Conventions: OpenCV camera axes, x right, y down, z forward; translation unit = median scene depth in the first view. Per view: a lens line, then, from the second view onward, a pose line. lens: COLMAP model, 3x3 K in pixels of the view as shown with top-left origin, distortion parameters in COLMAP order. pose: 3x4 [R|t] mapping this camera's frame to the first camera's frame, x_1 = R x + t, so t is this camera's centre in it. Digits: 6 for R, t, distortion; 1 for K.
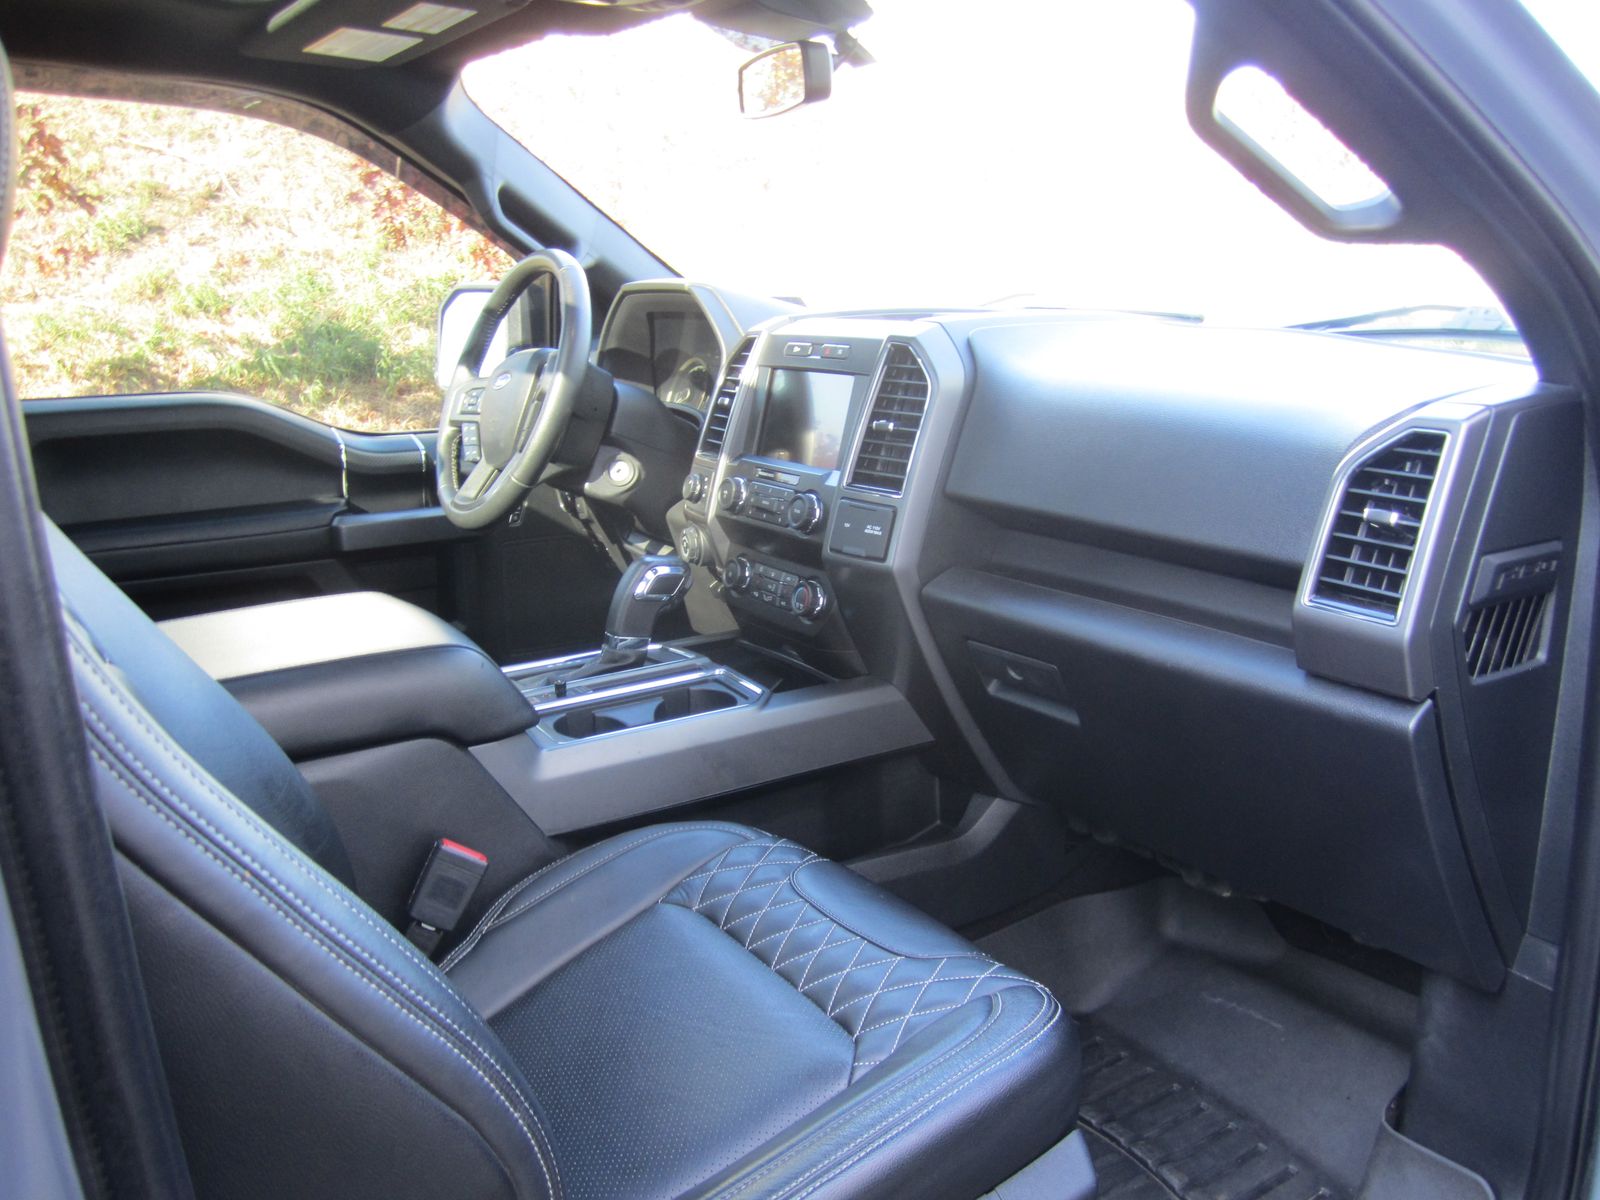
lens RADIAL K [[1319.9, 0, 800.0], [0, 1319.9, 600.0], [0, 0, 1]] dist [-0.054426, 0.008875]
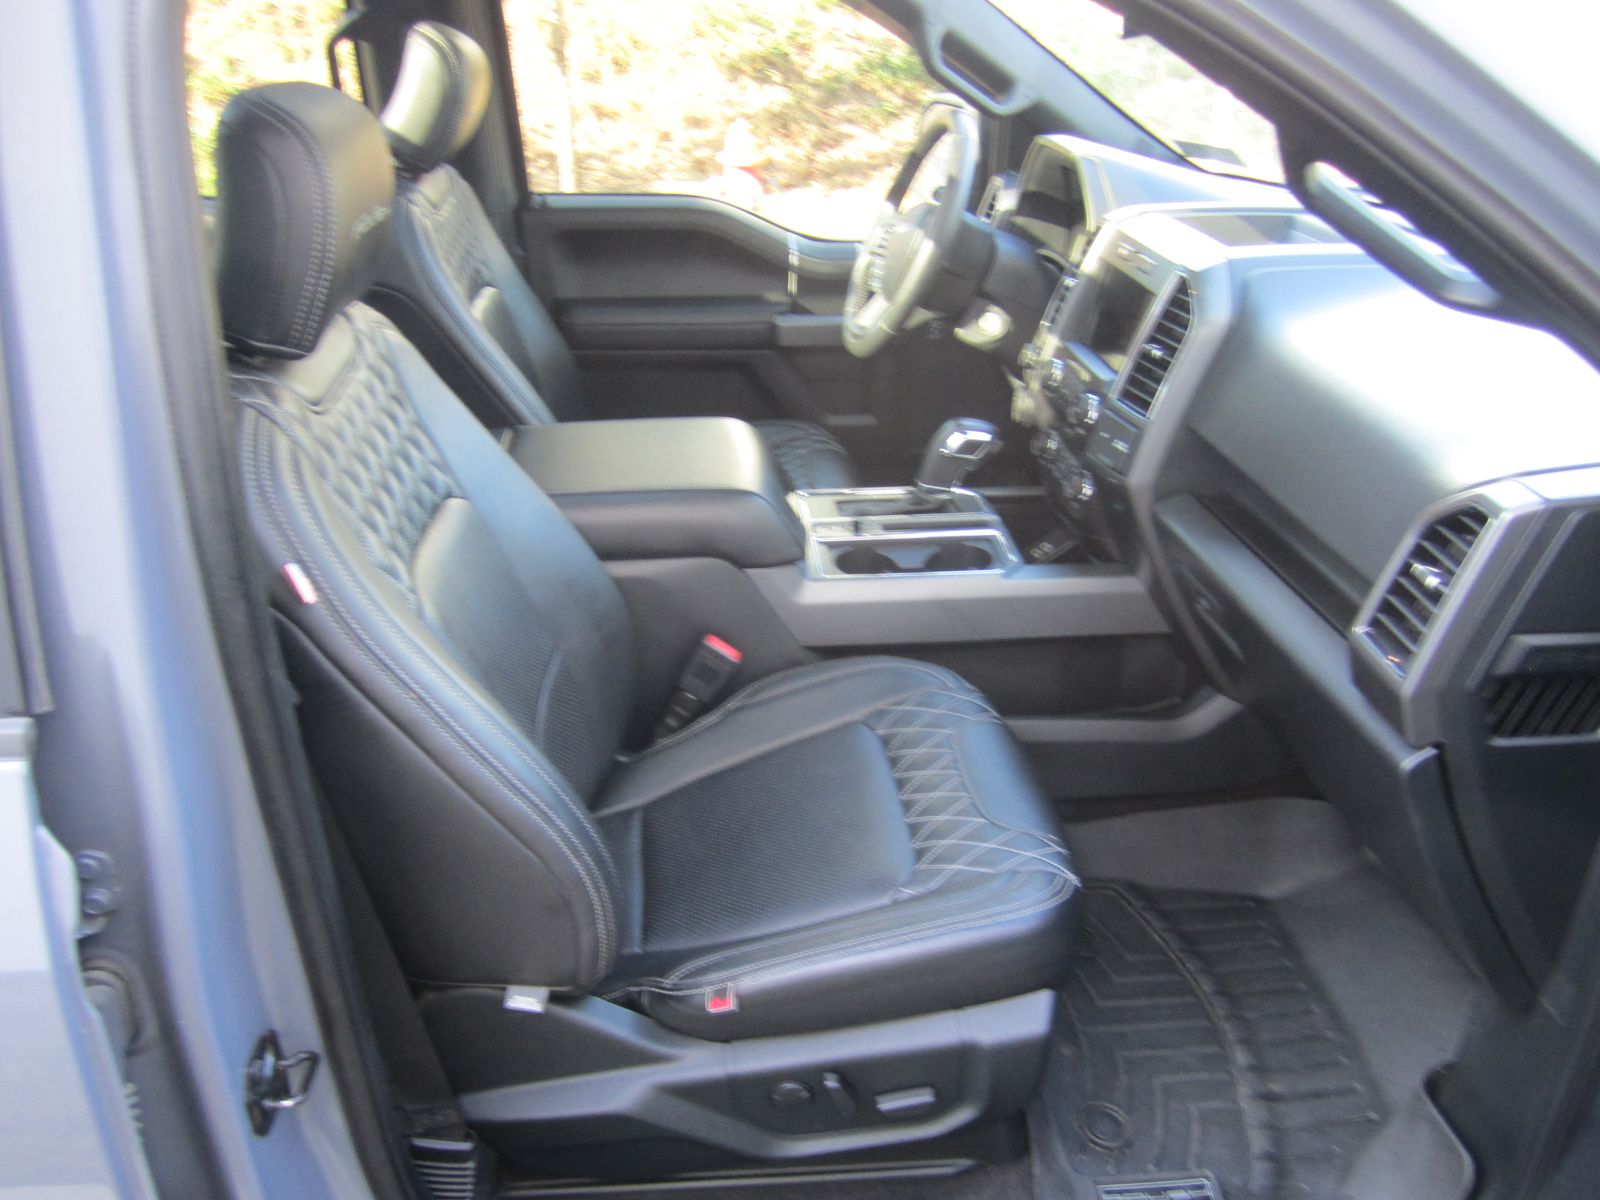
lens RADIAL K [[1336.7, 0, 800.0], [0, 1336.7, 600.0], [0, 0, 1]] dist [-0.049983, 0.007461]
pose [[0.887626, 0.222098, -0.403475, 0.268301], [-0.128121, 0.960539, 0.246881, -0.154004], [0.442385, -0.167444, 0.881055, -0.117056]]
